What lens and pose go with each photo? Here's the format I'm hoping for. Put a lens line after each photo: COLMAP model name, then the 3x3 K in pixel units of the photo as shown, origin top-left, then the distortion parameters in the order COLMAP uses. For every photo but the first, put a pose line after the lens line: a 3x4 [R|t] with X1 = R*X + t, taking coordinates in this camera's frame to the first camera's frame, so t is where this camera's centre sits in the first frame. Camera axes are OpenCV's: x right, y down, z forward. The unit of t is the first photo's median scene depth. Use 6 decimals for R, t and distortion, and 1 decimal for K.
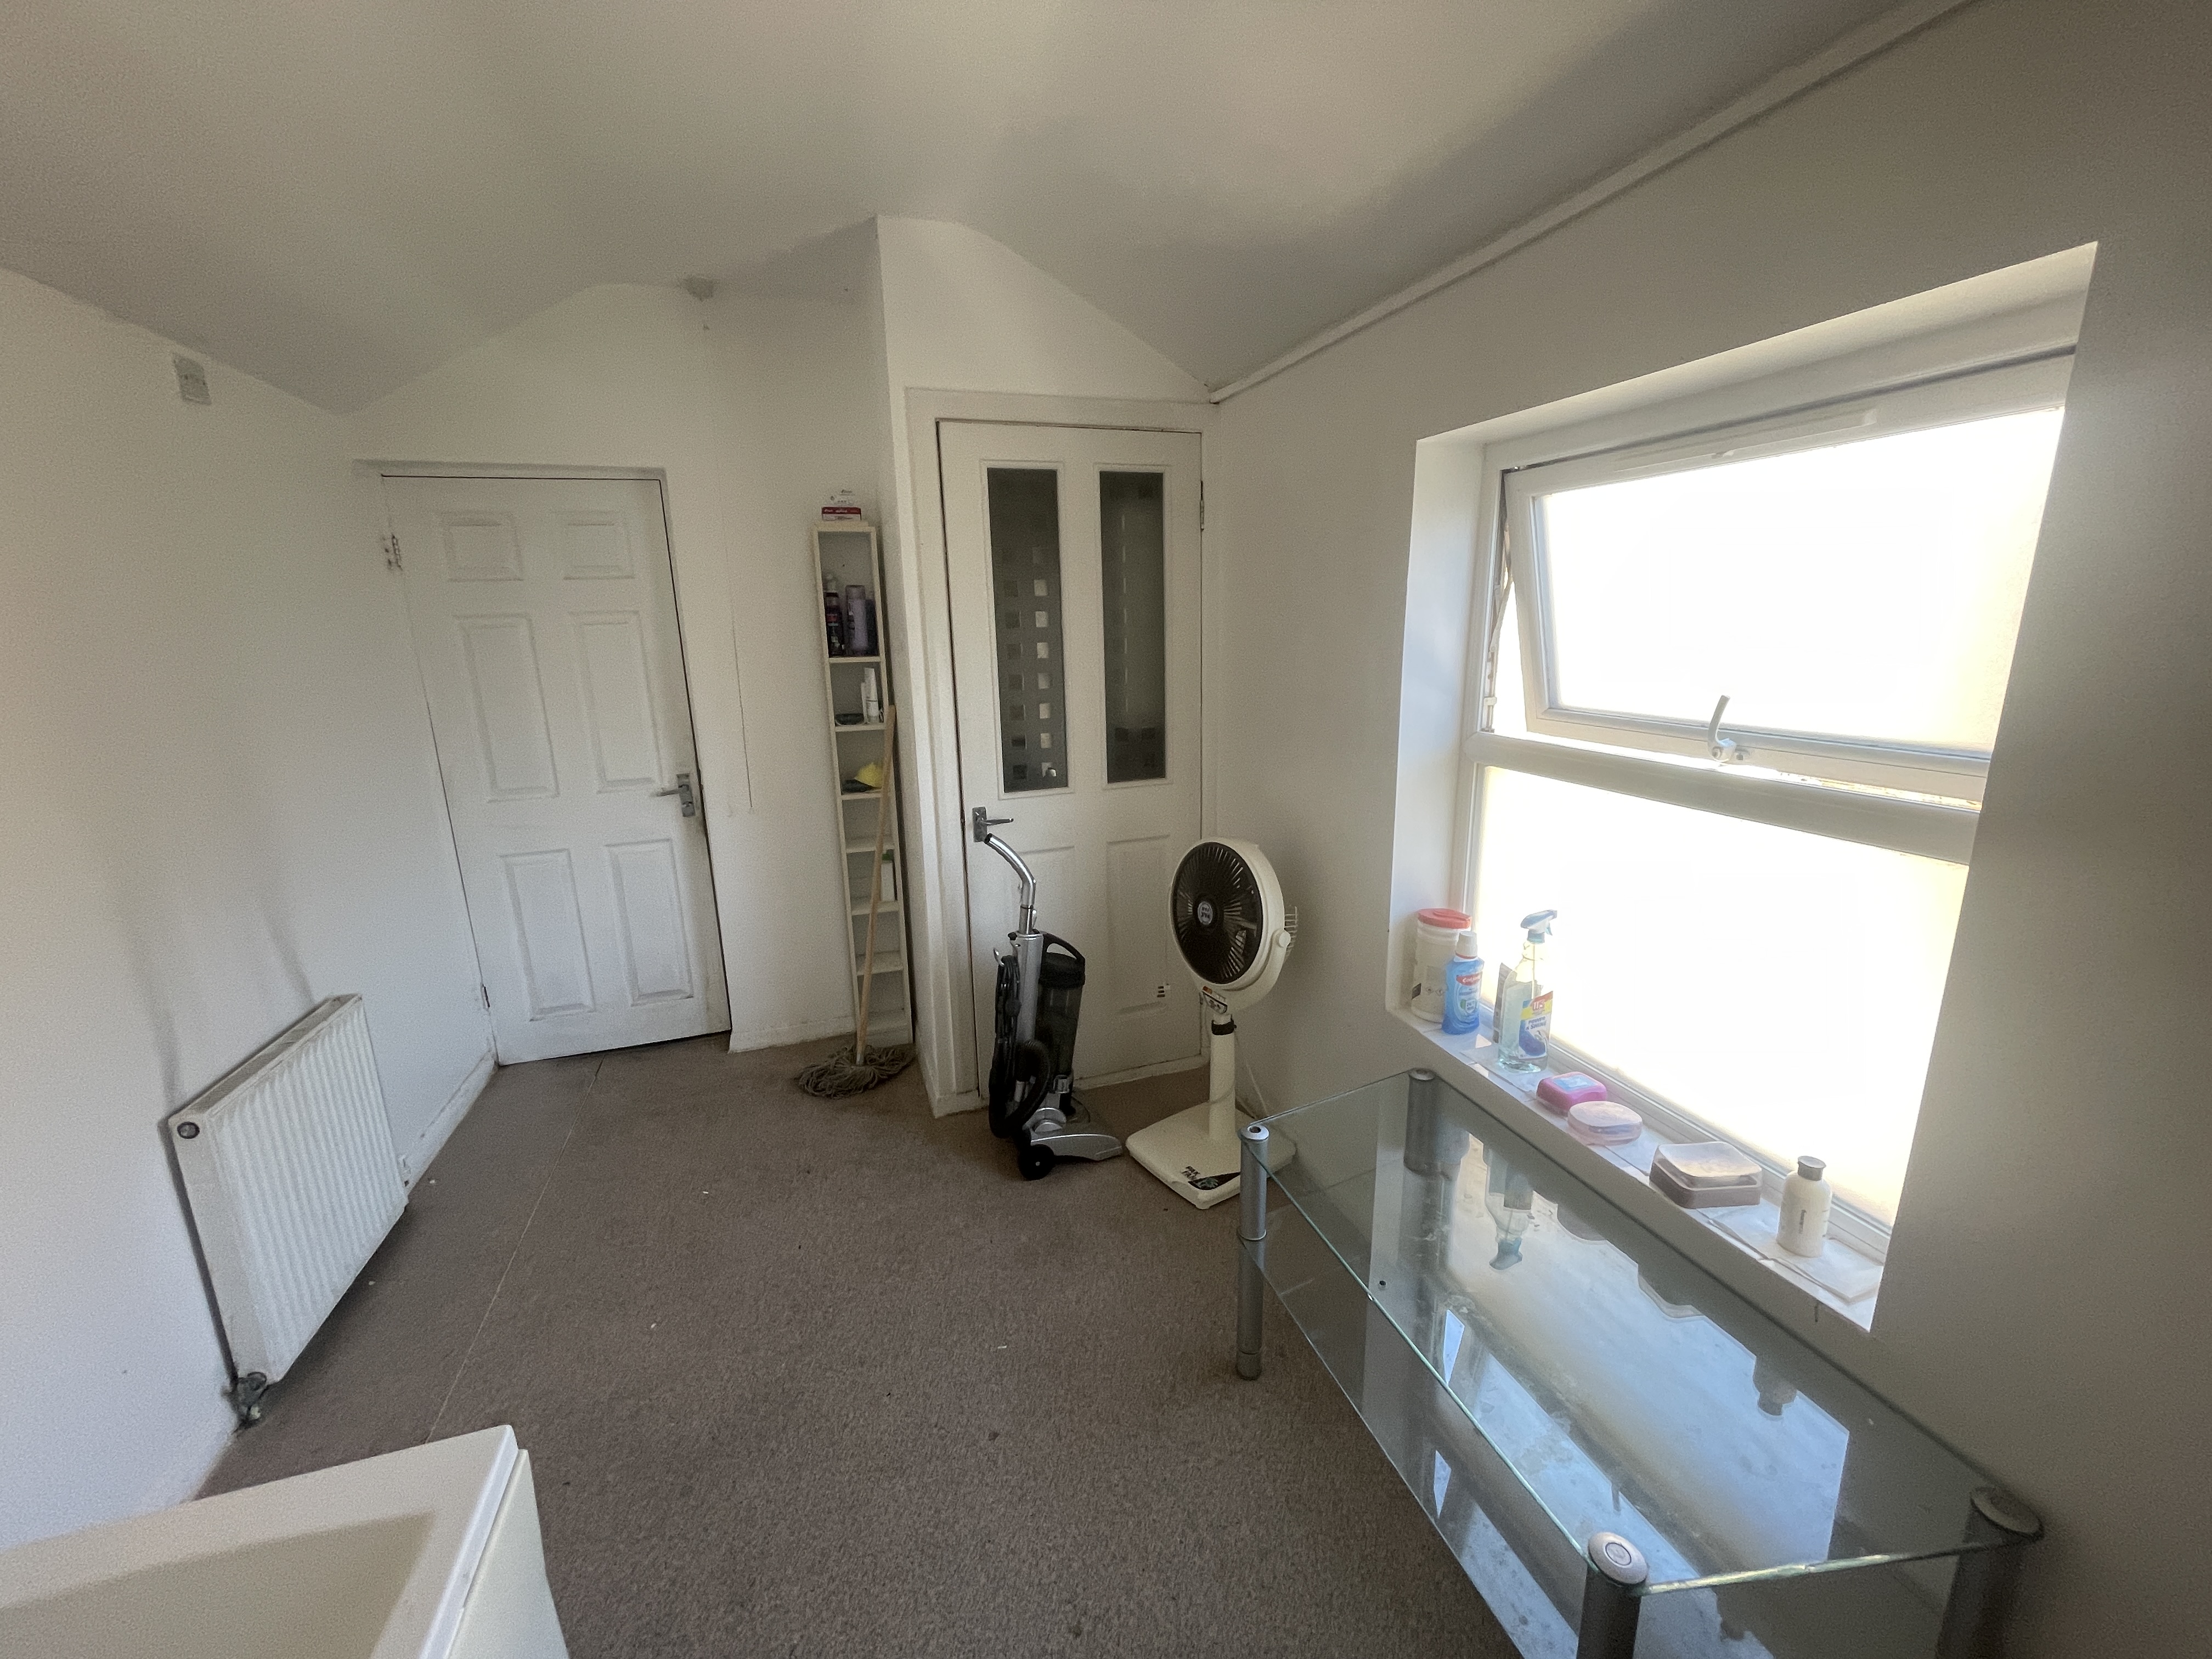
lens RADIAL K [[892.3, 0, 1091.4], [0, 892.3, 824.4], [0, 0, 1]] dist [-0.001650, -0.000088]
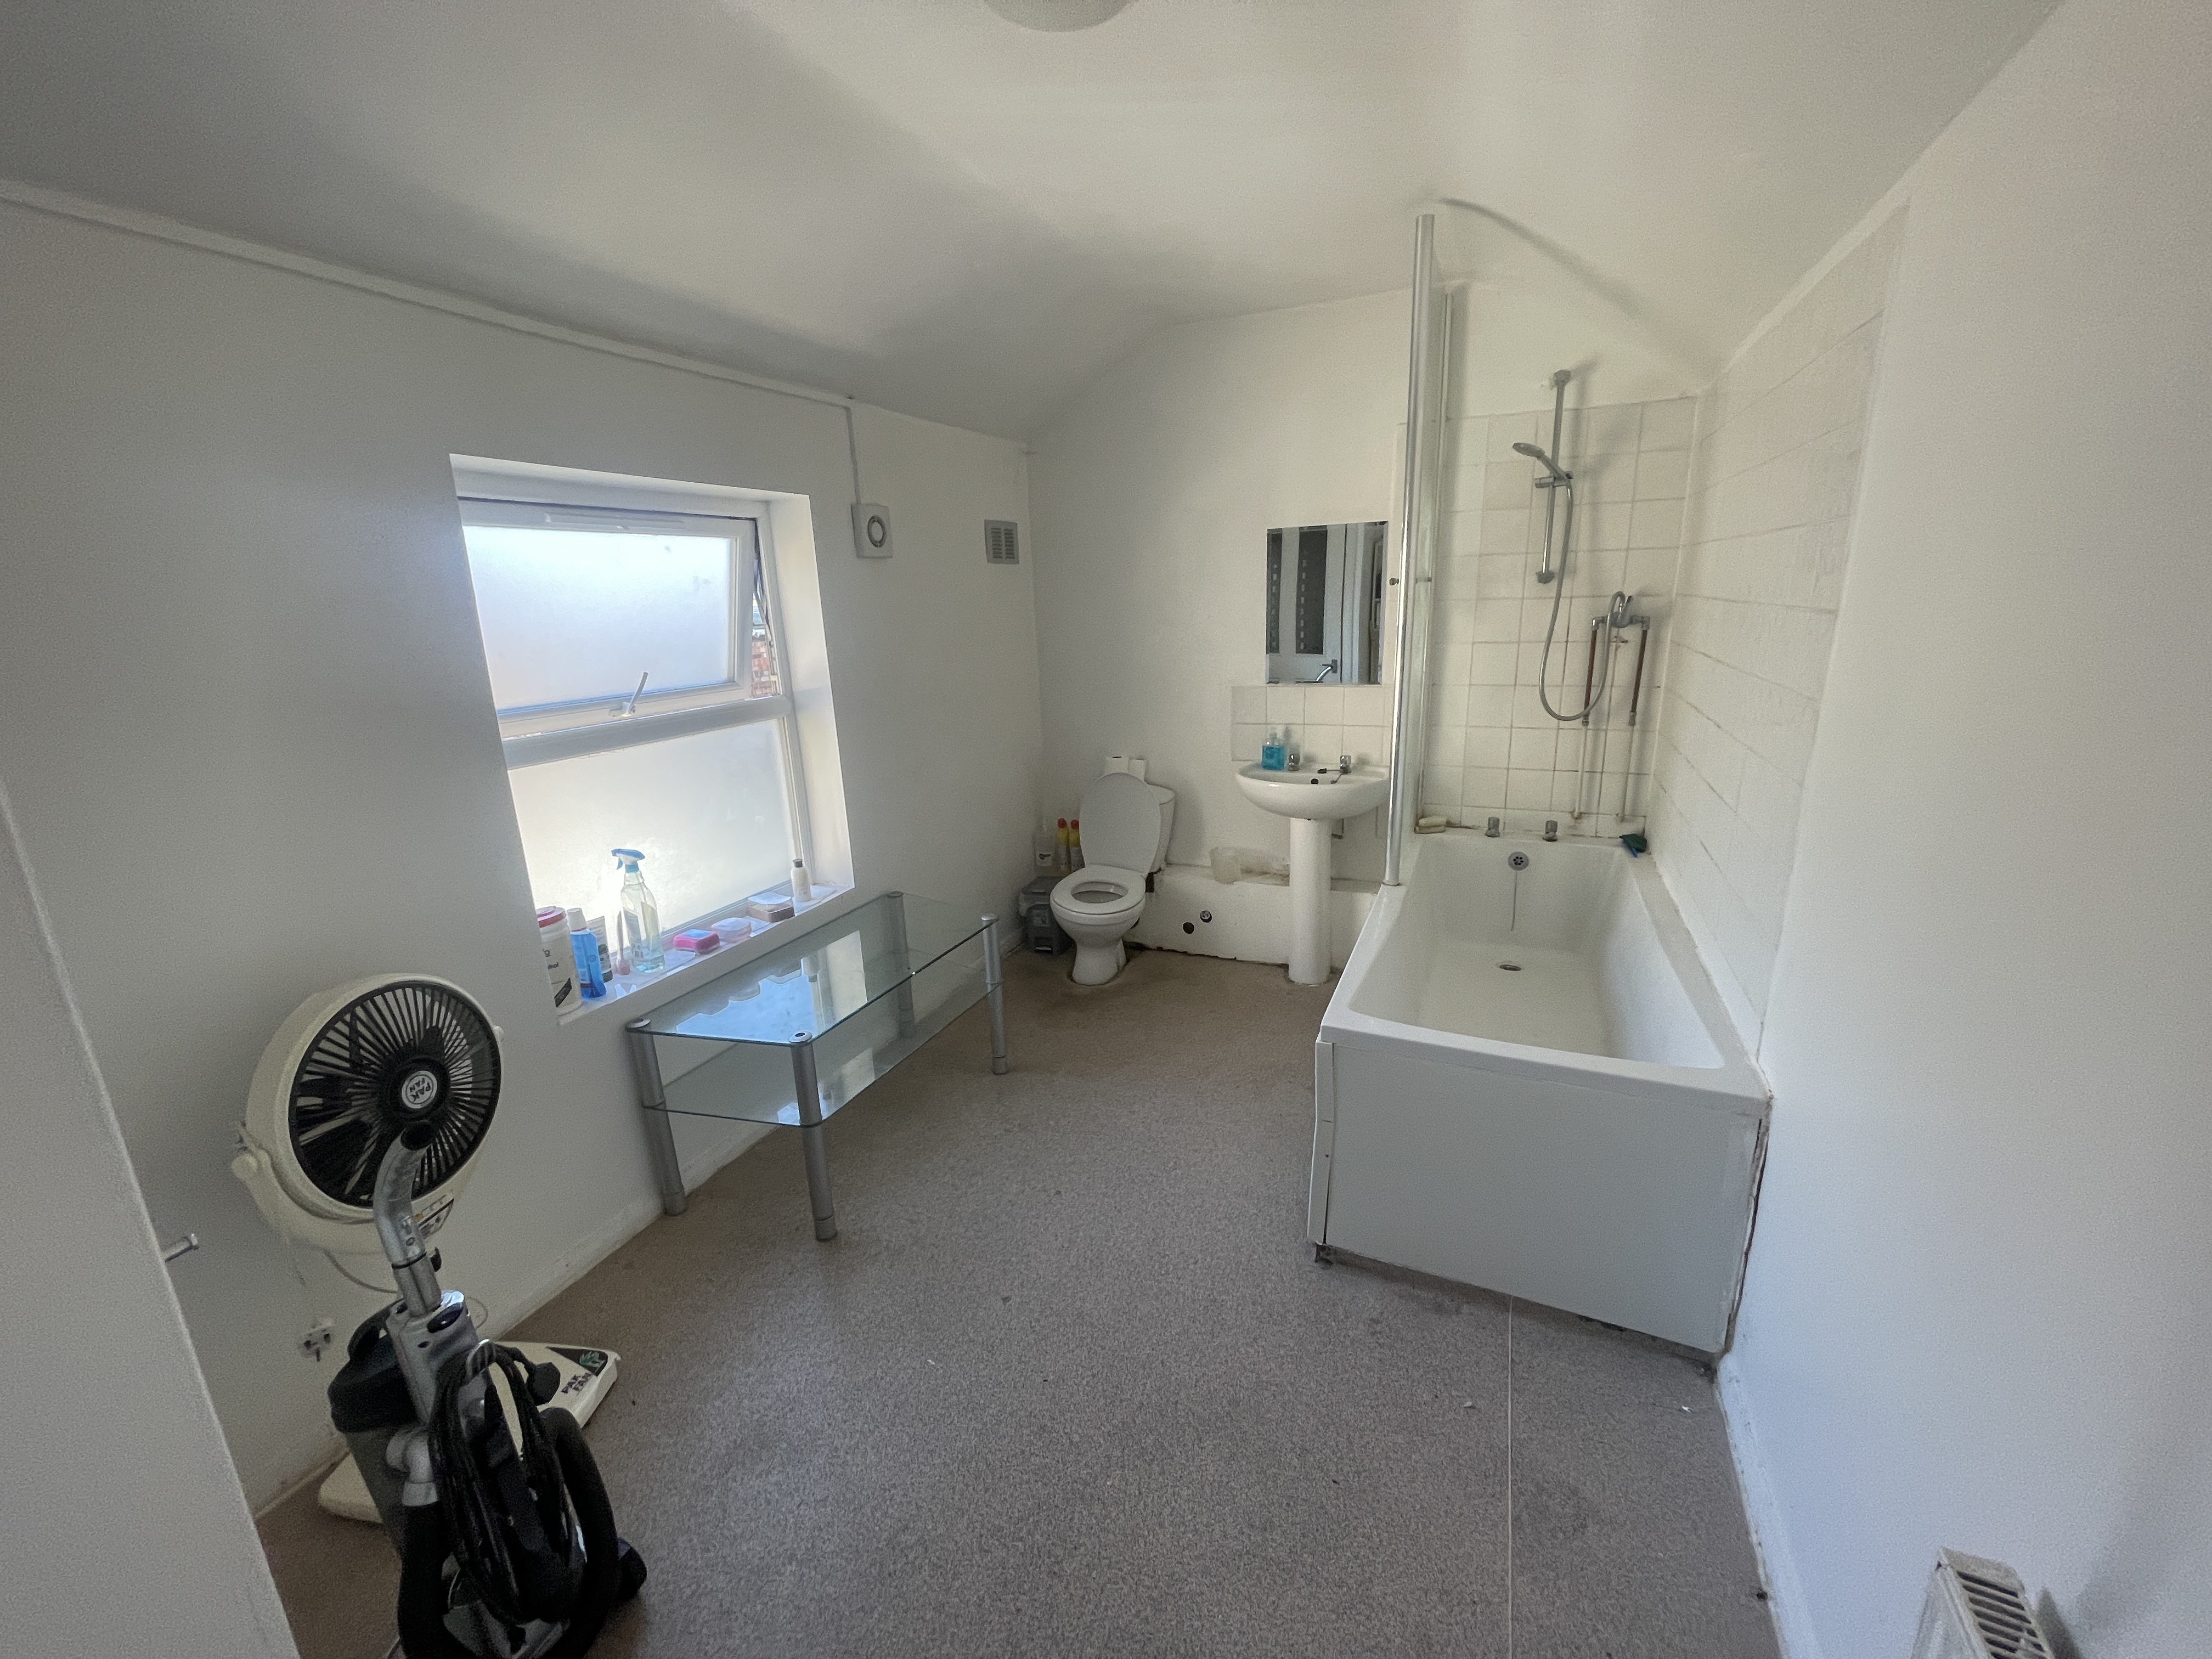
lens RADIAL K [[892.3, 0, 1091.4], [0, 892.3, 824.4], [0, 0, 1]] dist [-0.001650, -0.000088]
pose [[-0.740333, -0.123614, 0.660777, -0.987721], [0.198209, 0.899111, 0.390273, -0.355292], [-0.642355, 0.419904, -0.641140, 1.562340]]
